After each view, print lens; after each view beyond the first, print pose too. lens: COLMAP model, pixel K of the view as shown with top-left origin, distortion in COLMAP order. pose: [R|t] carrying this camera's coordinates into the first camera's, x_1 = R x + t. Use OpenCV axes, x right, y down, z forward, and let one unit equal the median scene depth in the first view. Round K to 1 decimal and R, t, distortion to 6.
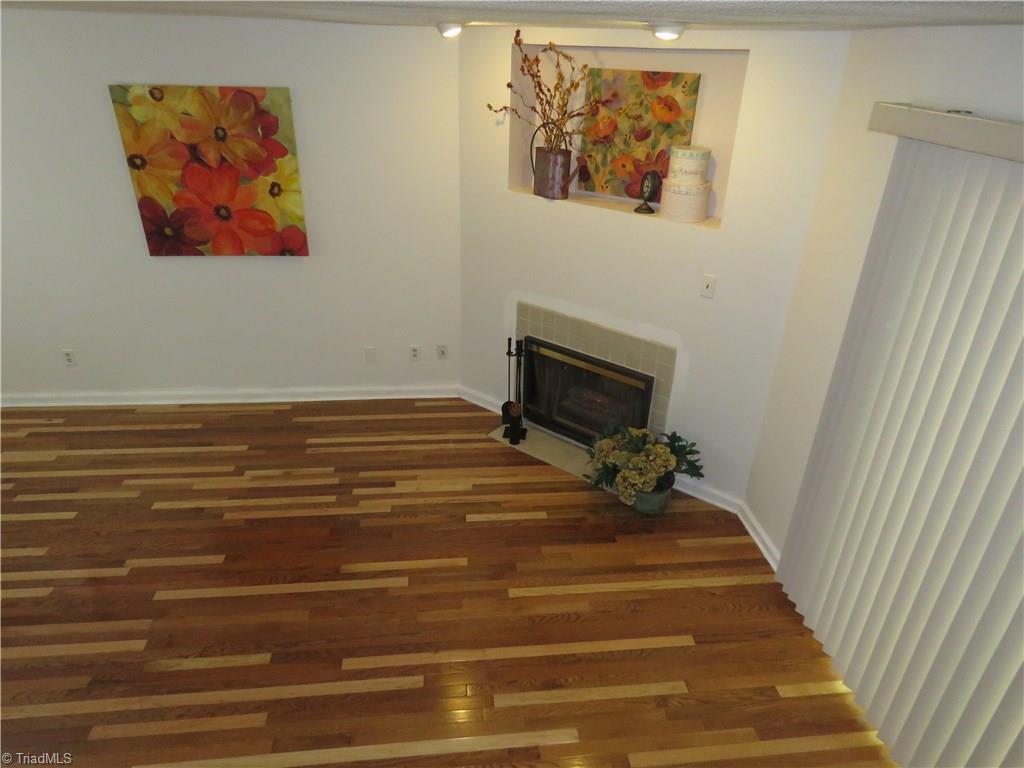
lens RADIAL K [[645.3, 0, 514.3], [0, 645.3, 386.7], [0, 0, 1]] dist [-0.013463, 0.000976]
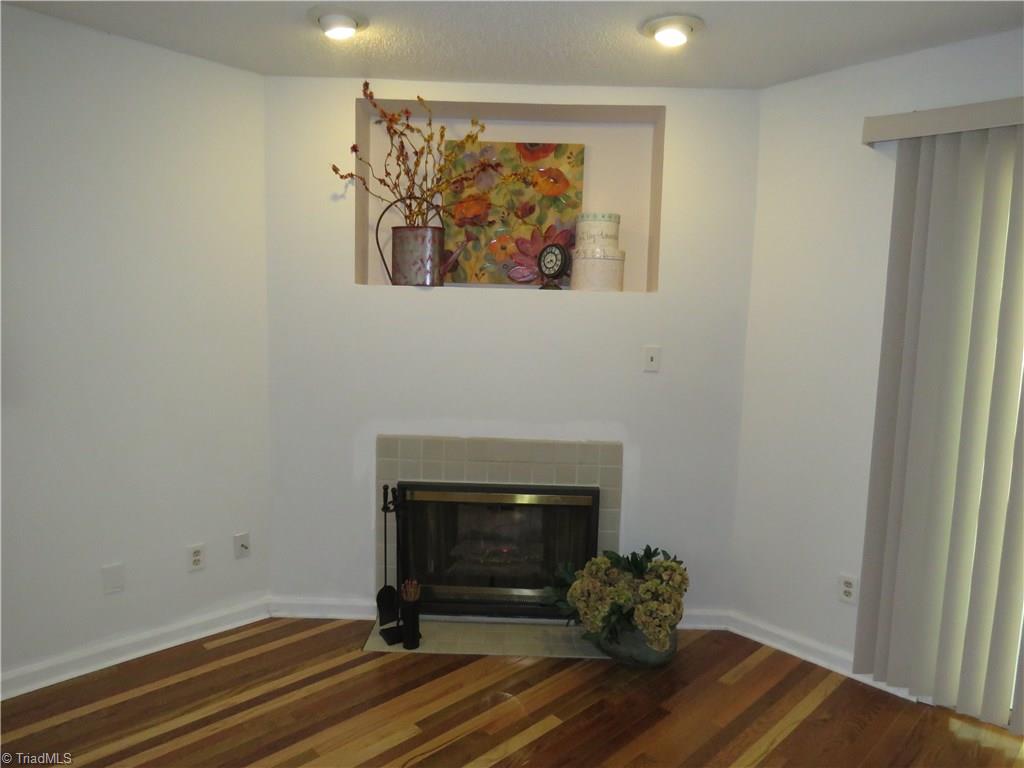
lens RADIAL K [[656.0, 0, 513.6], [0, 656.0, 386.2], [0, 0, 1]] dist [-0.000470, -0.000367]
pose [[0.790153, -0.076463, 0.608122, -0.340345], [0.279121, 0.928222, -0.245959, 0.038907], [-0.545665, 0.364085, 0.754779, 0.392055]]
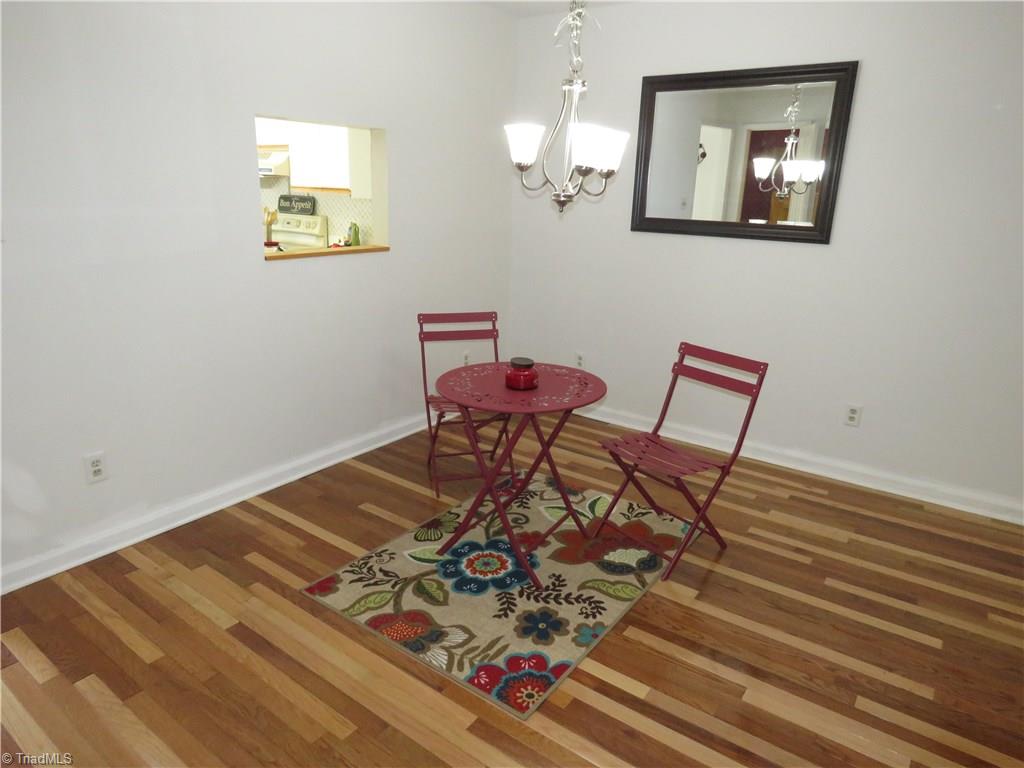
lens RADIAL K [[645.3, 0, 514.3], [0, 645.3, 386.7], [0, 0, 1]] dist [-0.013463, 0.000976]
pose [[0.741889, 0.178673, -0.646279, -0.584129], [-0.307178, 0.947318, -0.090722, 0.134592], [0.596022, 0.265828, 0.757689, 0.197485]]
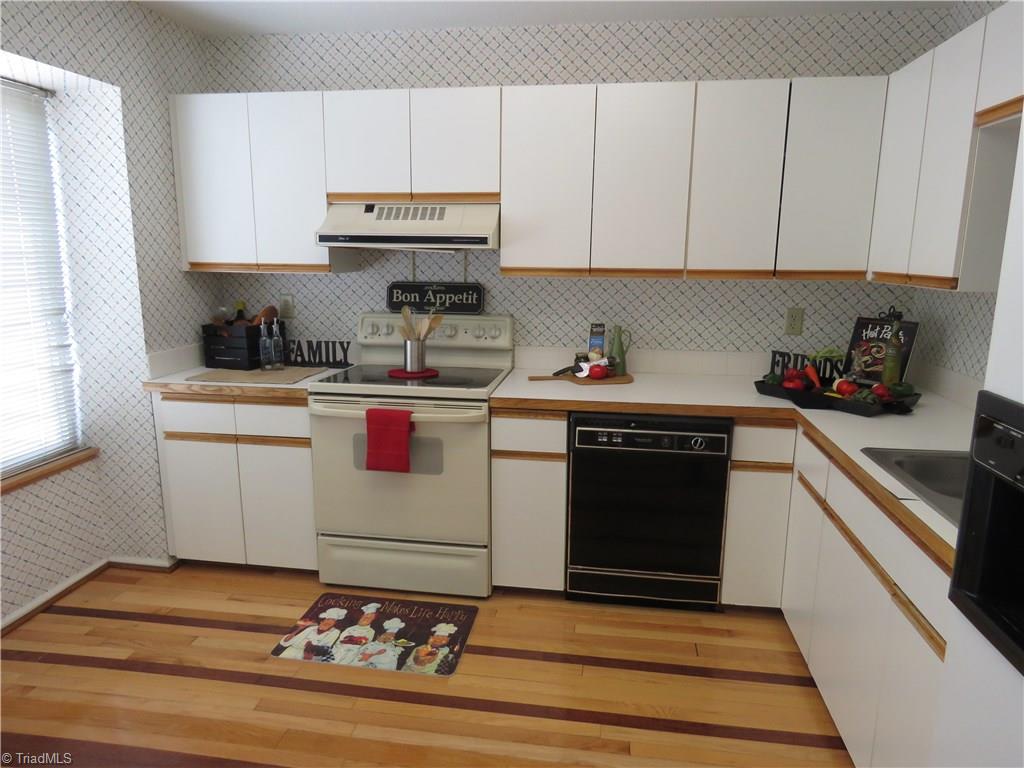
lens RADIAL K [[656.0, 0, 513.6], [0, 656.0, 386.2], [0, 0, 1]] dist [-0.000470, -0.000367]
pose [[0.966630, 0.021289, -0.255290, -1.658383], [-0.091397, 0.959618, -0.266043, 0.089439], [0.239317, 0.280498, 0.929542, 0.165218]]
